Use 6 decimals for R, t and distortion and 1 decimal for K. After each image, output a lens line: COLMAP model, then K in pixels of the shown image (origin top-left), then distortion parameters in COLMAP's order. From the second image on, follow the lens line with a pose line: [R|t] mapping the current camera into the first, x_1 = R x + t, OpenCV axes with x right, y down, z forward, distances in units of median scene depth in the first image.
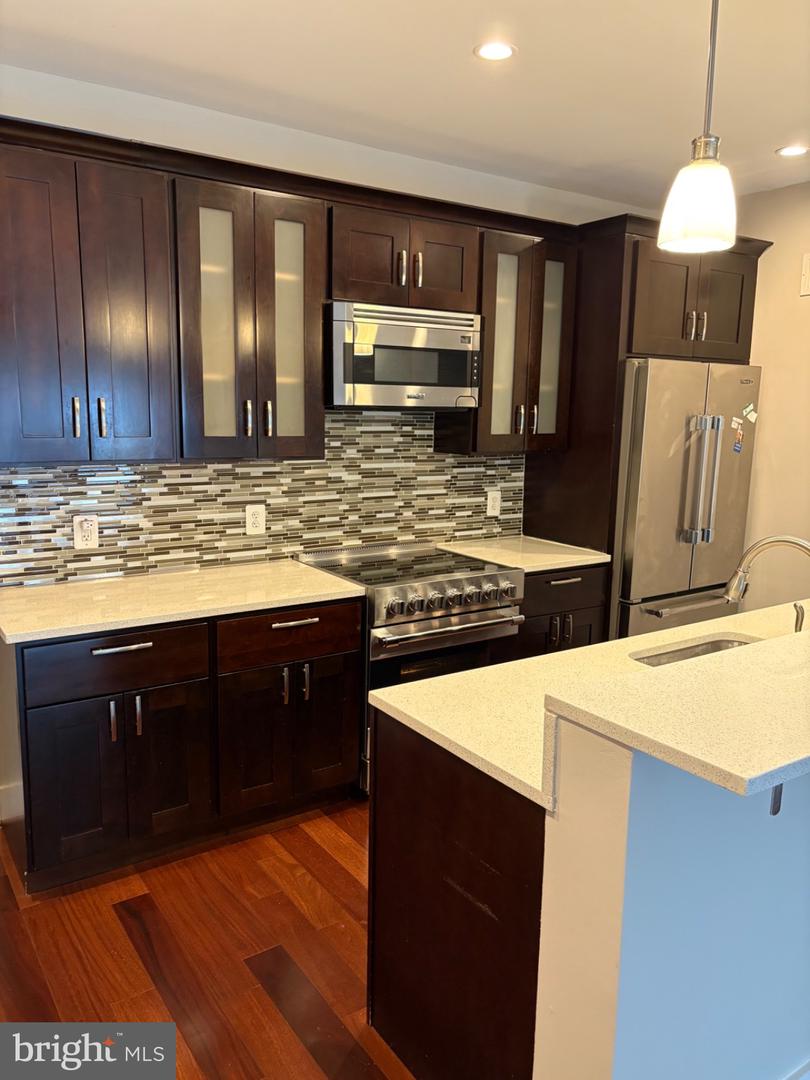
lens RADIAL K [[808.0, 0, 405.0], [0, 808.0, 540.0], [0, 0, 1]] dist [0.006622, 0.004386]
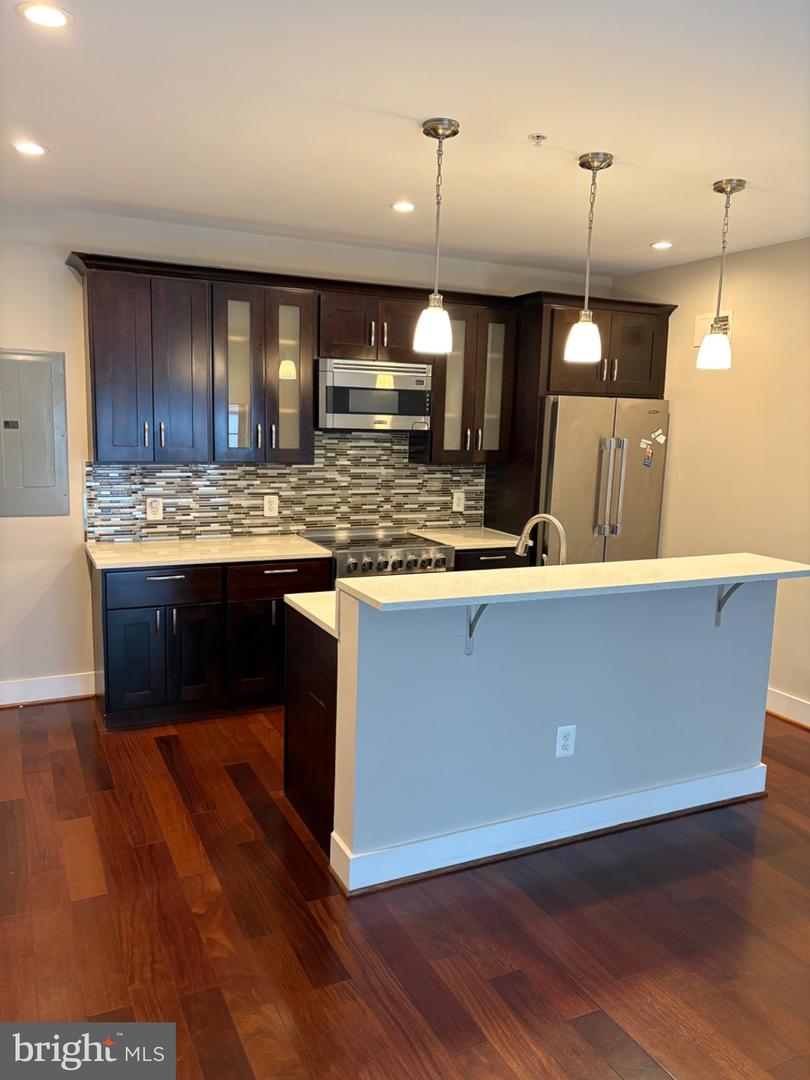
lens RADIAL K [[808.0, 0, 405.0], [0, 808.0, 540.0], [0, 0, 1]] dist [0.006622, 0.004386]
pose [[0.988936, 0.031681, -0.144921, 0.263136], [-0.034488, 0.999262, -0.016899, 0.051877], [0.144279, 0.021710, 0.989299, -0.391967]]
